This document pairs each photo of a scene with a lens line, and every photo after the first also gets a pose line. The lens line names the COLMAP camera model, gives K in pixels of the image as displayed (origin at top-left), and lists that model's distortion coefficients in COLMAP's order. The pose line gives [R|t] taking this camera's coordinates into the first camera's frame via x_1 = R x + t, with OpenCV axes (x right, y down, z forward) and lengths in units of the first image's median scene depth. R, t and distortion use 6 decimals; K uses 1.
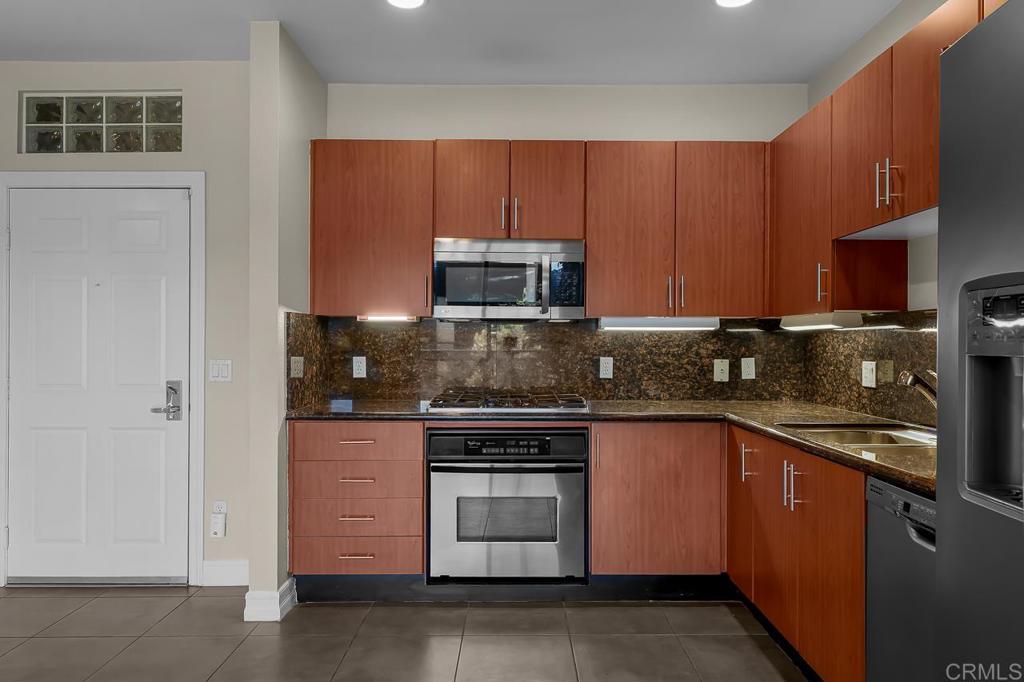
lens RADIAL K [[688.0, 0, 519.6], [0, 688.0, 340.7], [0, 0, 1]] dist [0.017199, 0.007985]
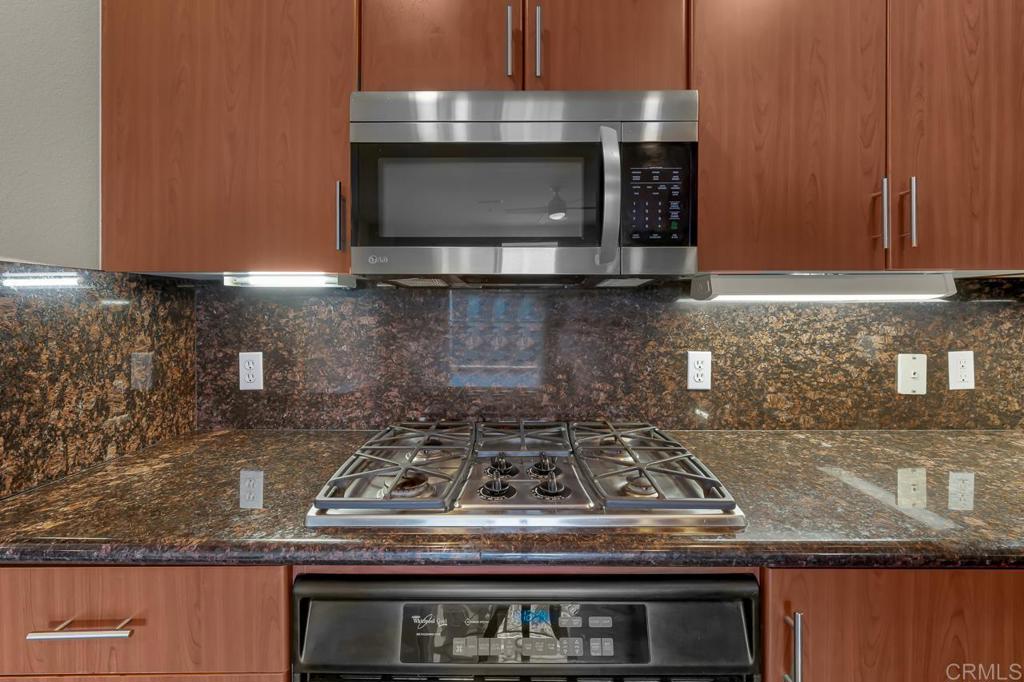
lens RADIAL K [[421.2, 0, 506.9], [0, 421.2, 311.9], [0, 0, 1]] dist [-0.002170, 0.000085]
pose [[0.999515, -0.005515, -0.030643, -0.017733], [0.005544, 0.999984, 0.000865, -0.008929], [0.030638, -0.001035, 0.999530, 0.713940]]
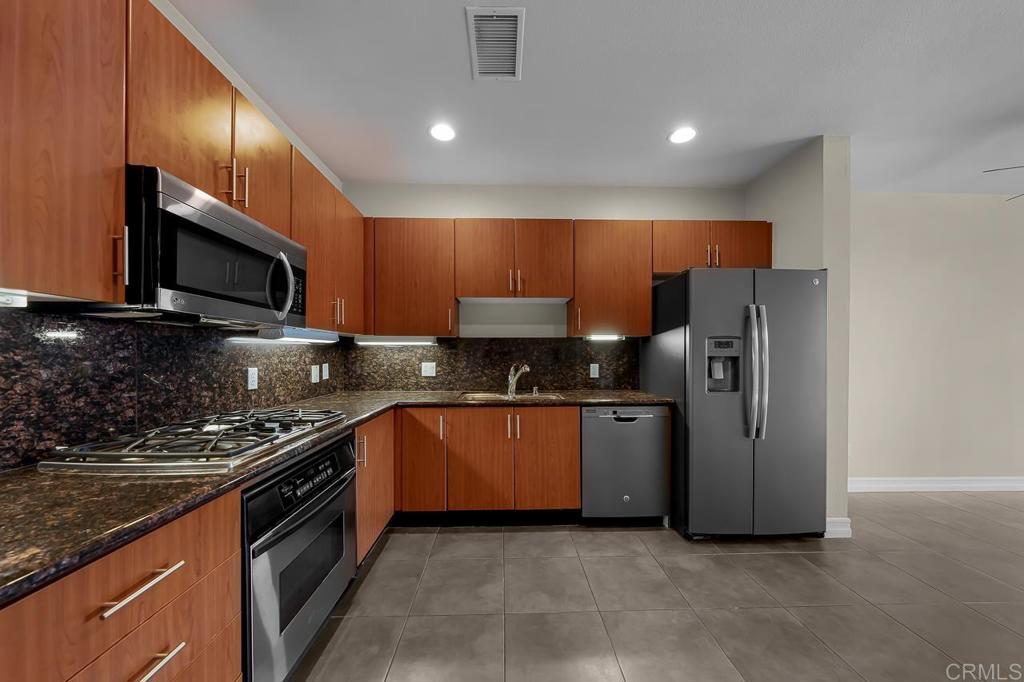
lens RADIAL K [[355.6, 0, 520.2], [0, 355.6, 356.9], [0, 0, 1]] dist [-0.000919, 0.000960]
pose [[-0.031270, -0.012691, 0.999430, -0.413965], [-0.004181, 0.999912, 0.012566, 0.001148], [-0.999502, -0.003785, -0.031321, 0.692174]]
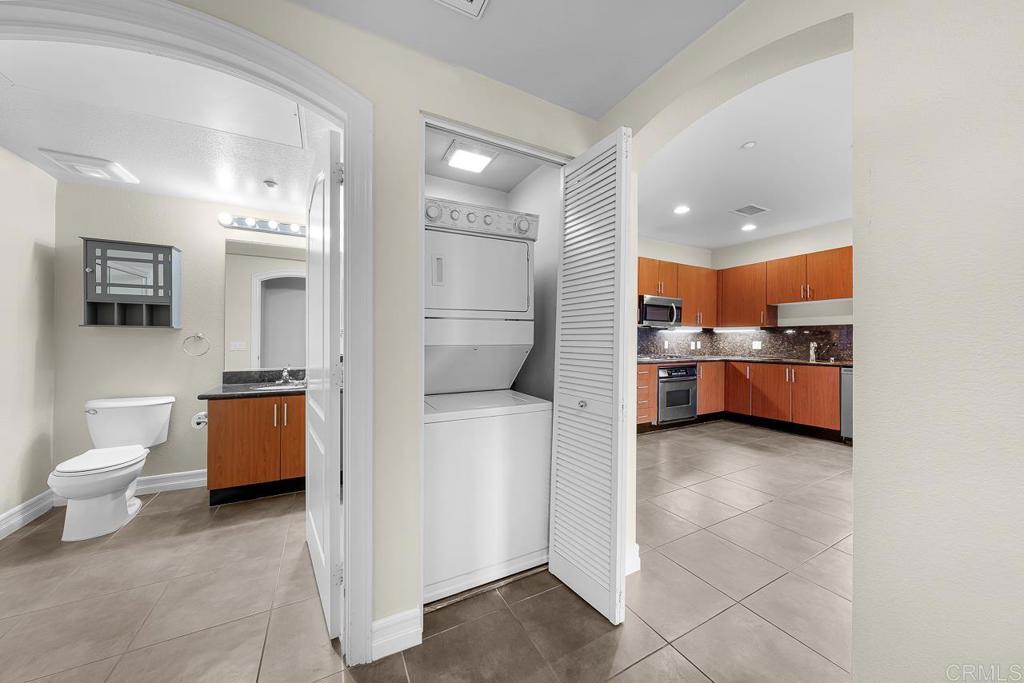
lens RADIAL K [[355.6, 0, 502.1], [0, 355.6, 341.2], [0, 0, 1]] dist [-0.000919, 0.000960]
pose [[0.894350, 0.002190, 0.447363, -1.183207], [-0.004131, 0.999986, 0.003363, 0.024449], [-0.447349, -0.004855, 0.894346, 0.025635]]
